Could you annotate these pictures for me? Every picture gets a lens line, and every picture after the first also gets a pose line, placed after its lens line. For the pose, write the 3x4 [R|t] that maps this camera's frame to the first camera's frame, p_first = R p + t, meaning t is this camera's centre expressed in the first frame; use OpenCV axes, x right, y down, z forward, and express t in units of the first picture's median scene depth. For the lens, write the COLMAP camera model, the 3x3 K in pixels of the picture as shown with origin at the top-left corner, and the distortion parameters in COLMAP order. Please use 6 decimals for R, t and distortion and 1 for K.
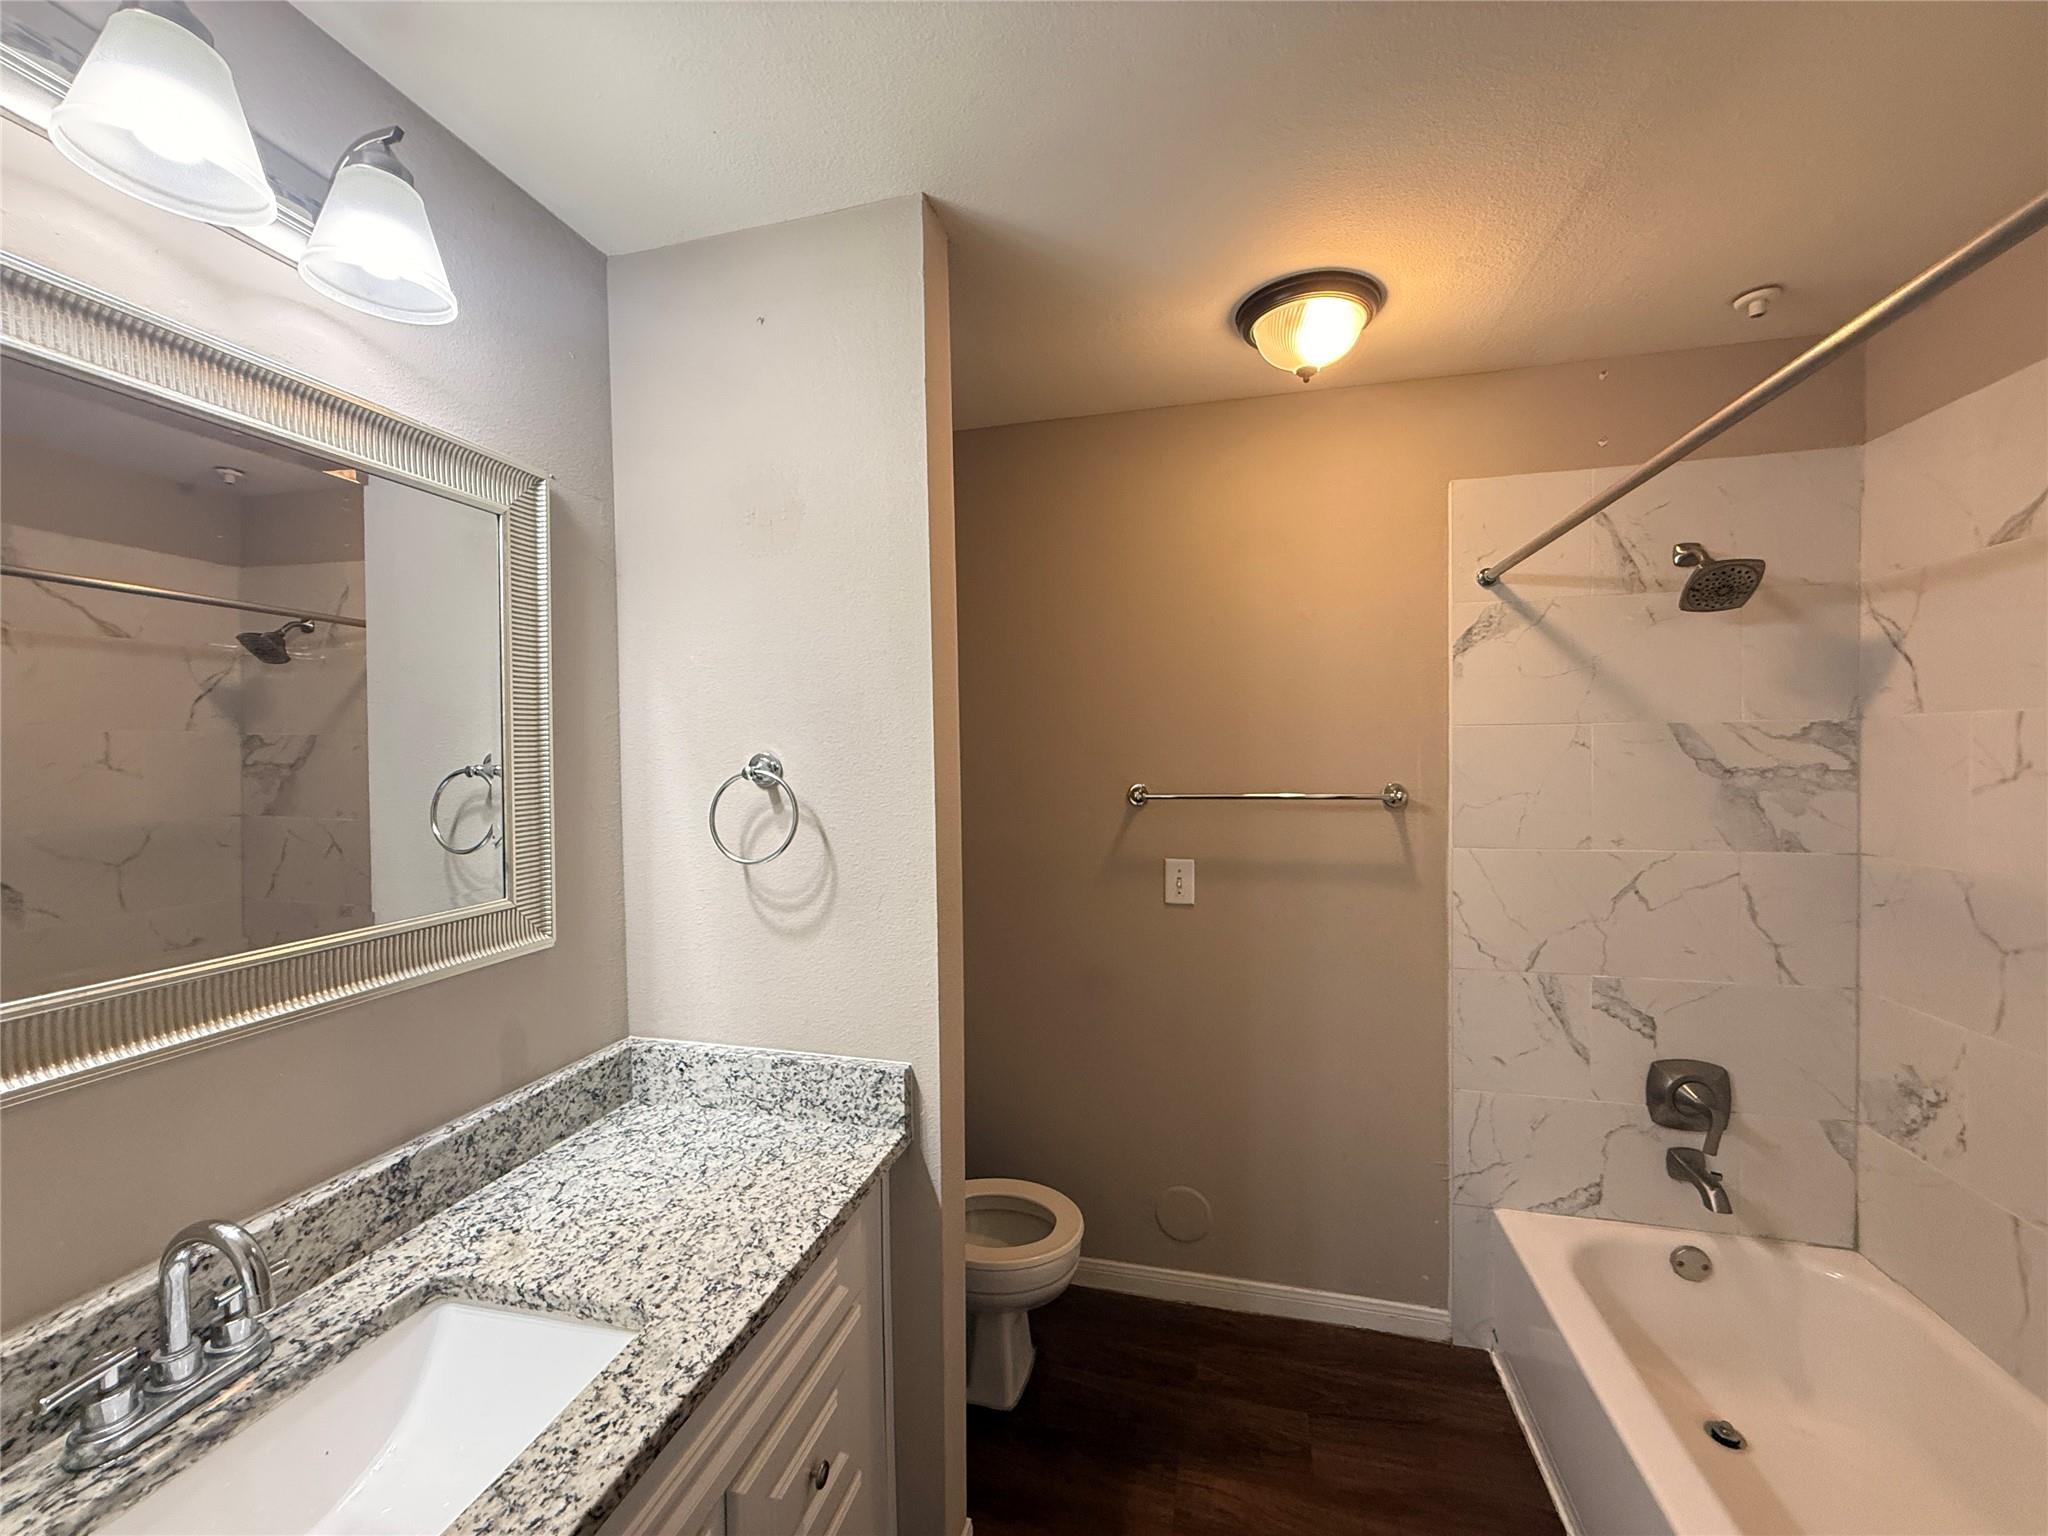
lens RADIAL K [[814.8, 0, 1019.7], [0, 814.8, 766.1], [0, 0, 1]] dist [0.001696, -0.000459]
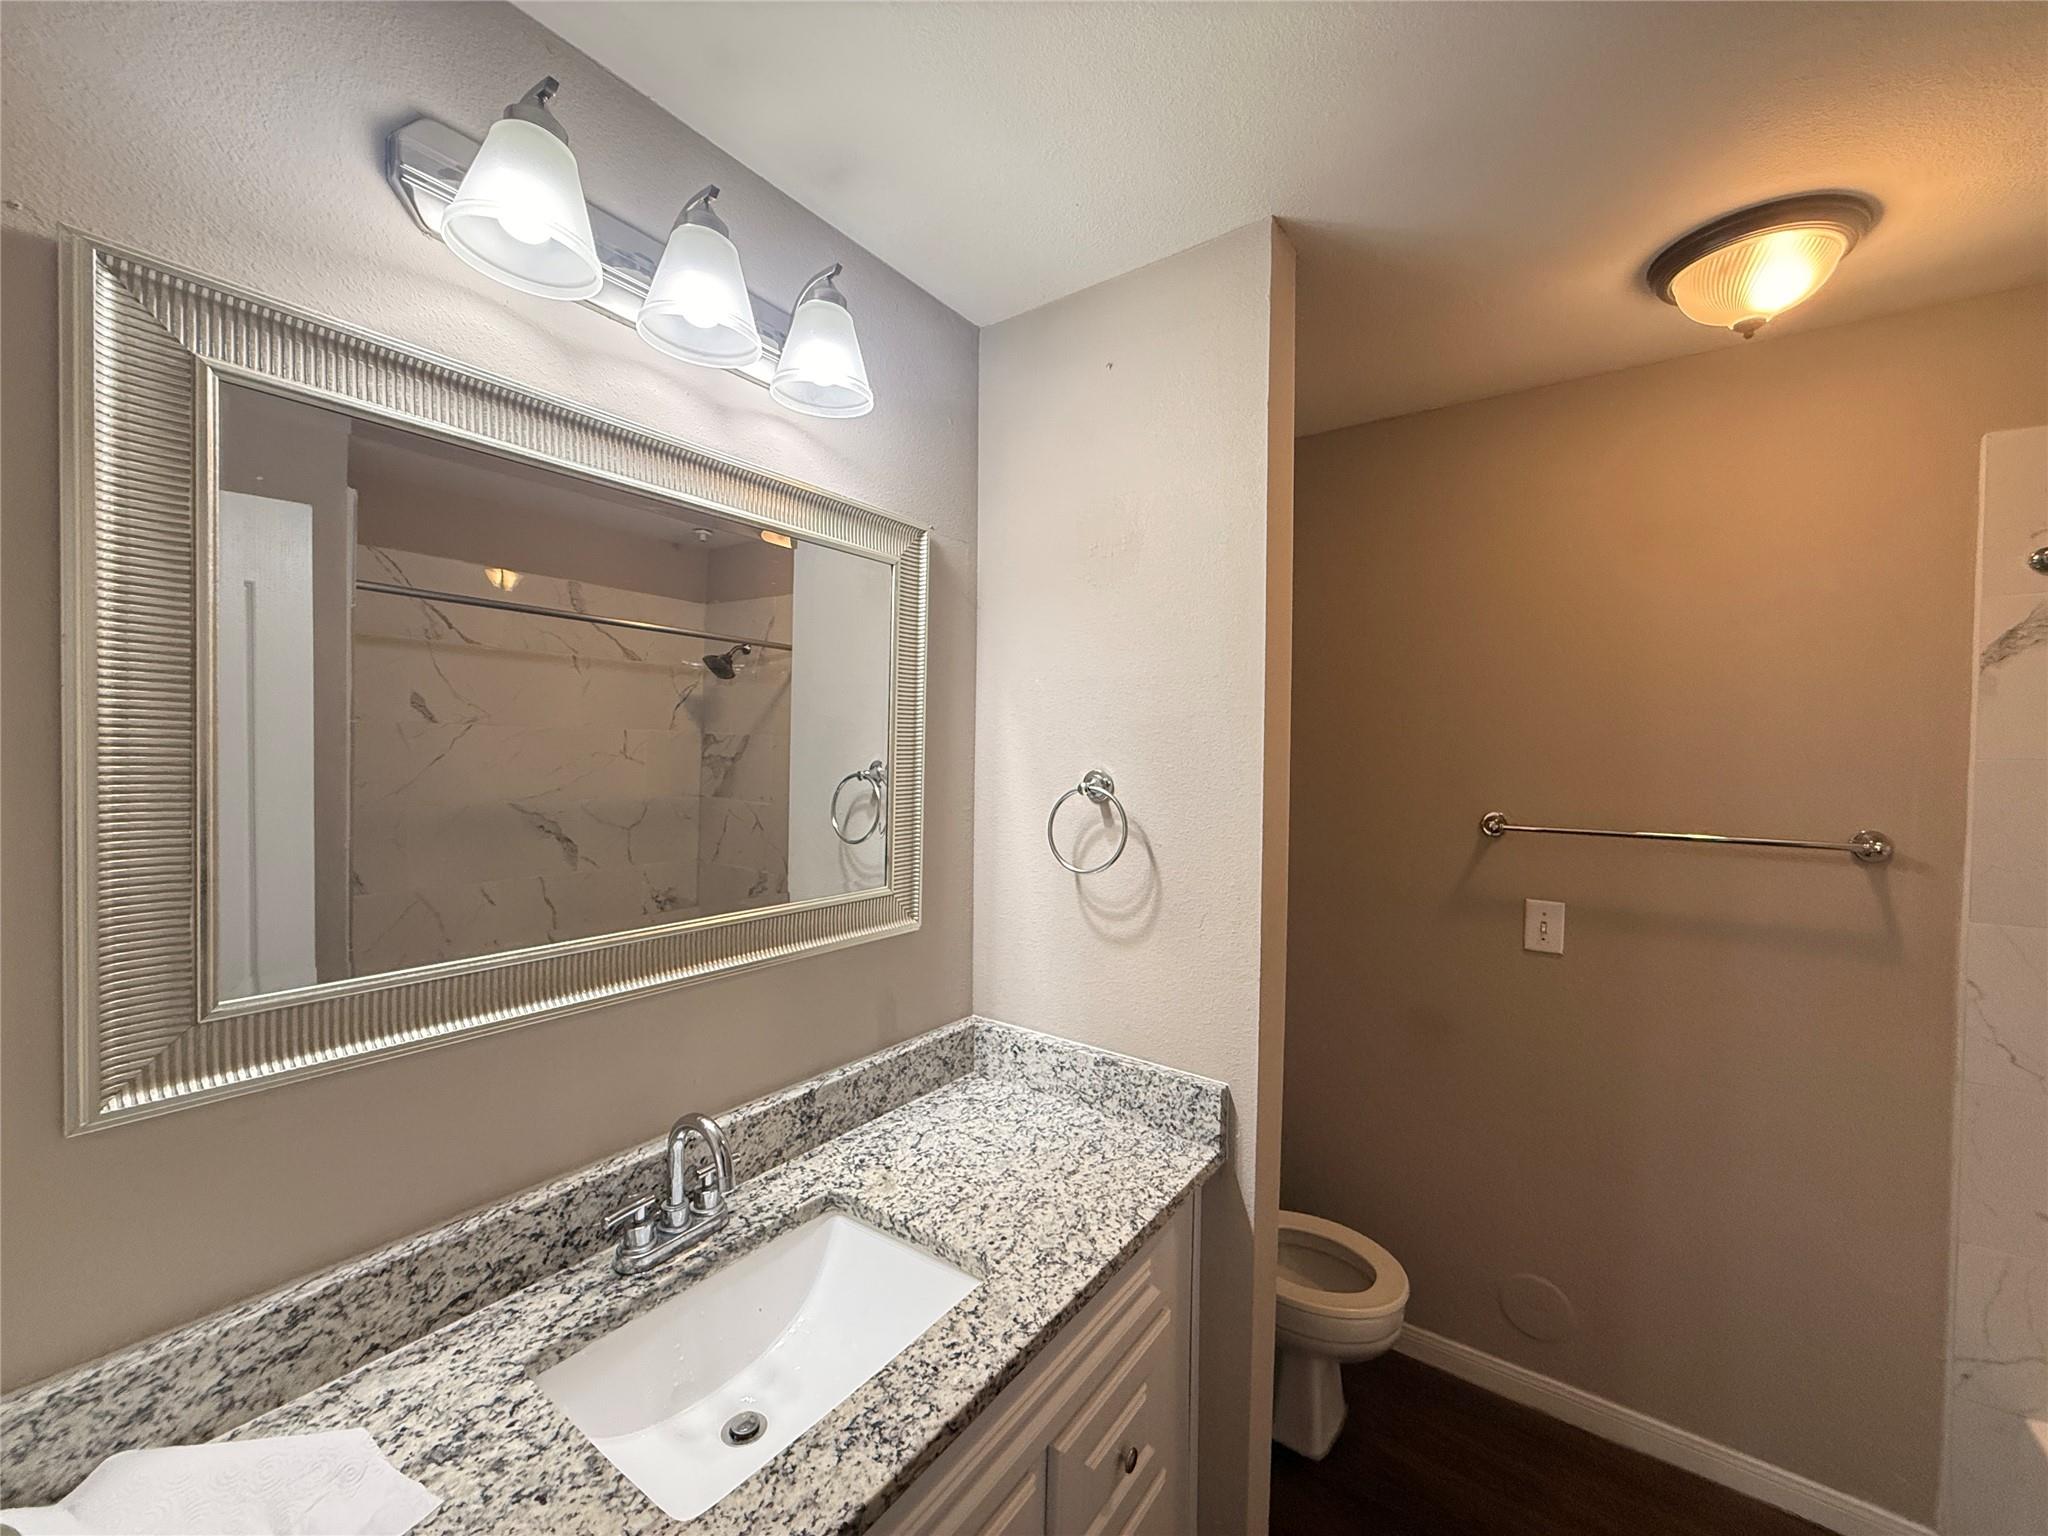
lens RADIAL K [[816.2, 0, 1021.0], [0, 816.2, 766.0], [0, 0, 1]] dist [-0.000458, 0.000121]
pose [[0.928916, 0.034156, -0.368712, -0.015515], [-0.034898, 0.999380, 0.004658, -0.028681], [0.368642, 0.008540, 0.929532, -0.041397]]
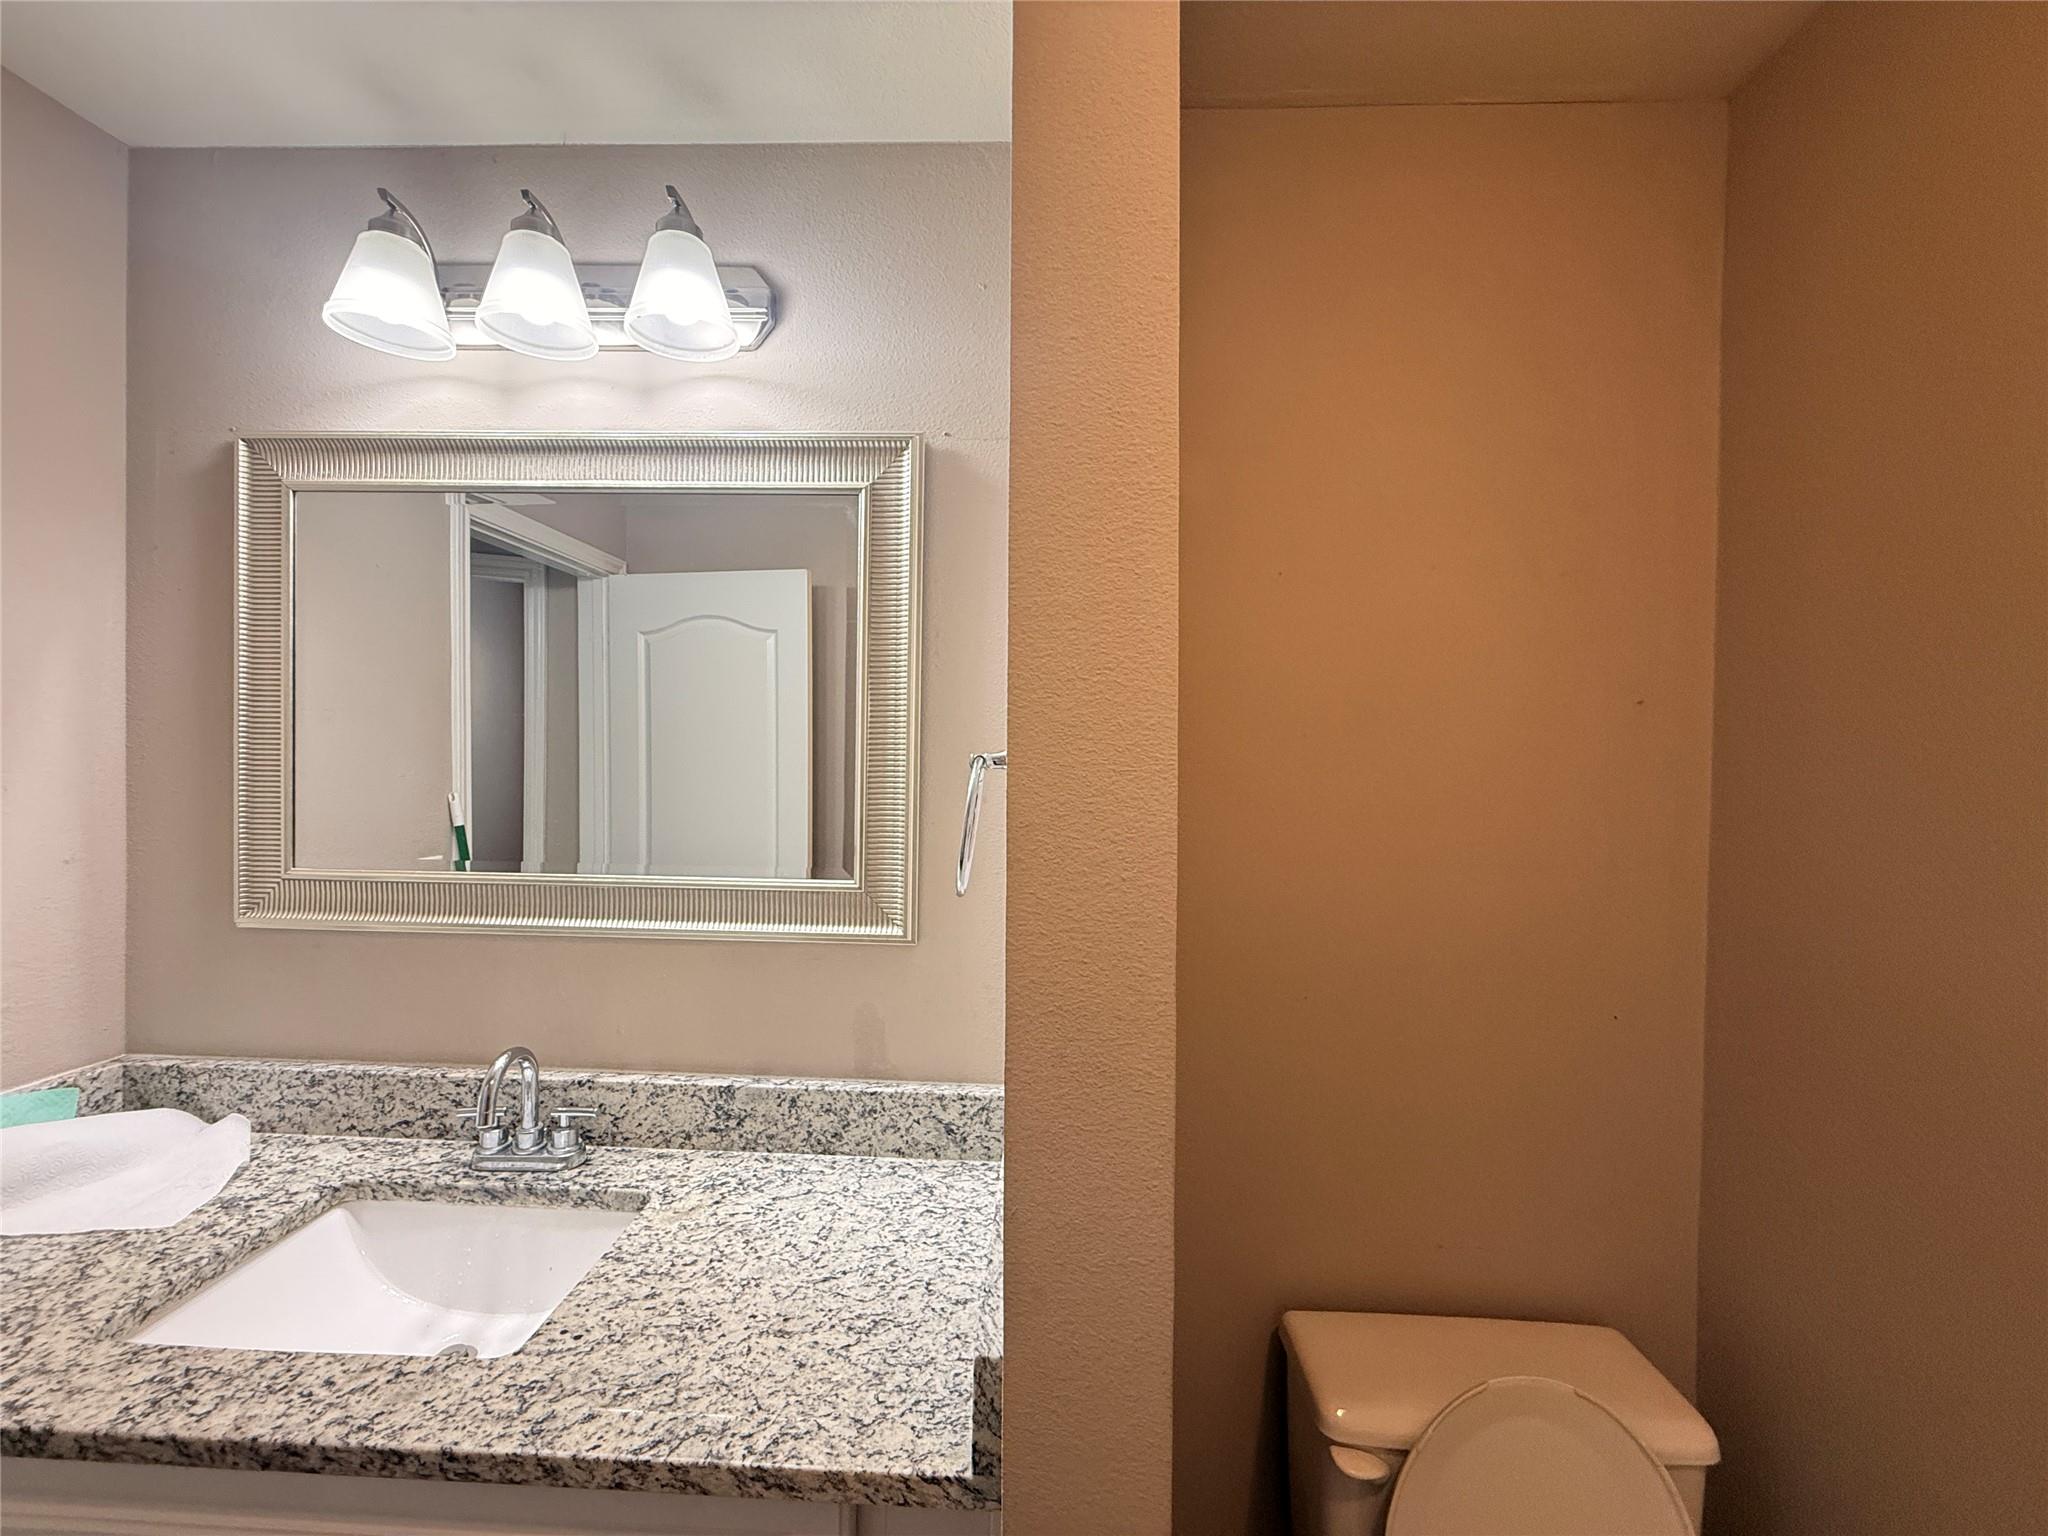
lens RADIAL K [[816.2, 0, 1021.0], [0, 816.2, 766.0], [0, 0, 1]] dist [-0.000458, 0.000121]
pose [[0.208134, 0.020346, -0.977889, 0.424708], [-0.038669, 0.999173, 0.012558, 0.002388], [0.977336, 0.035201, 0.208748, 1.101481]]
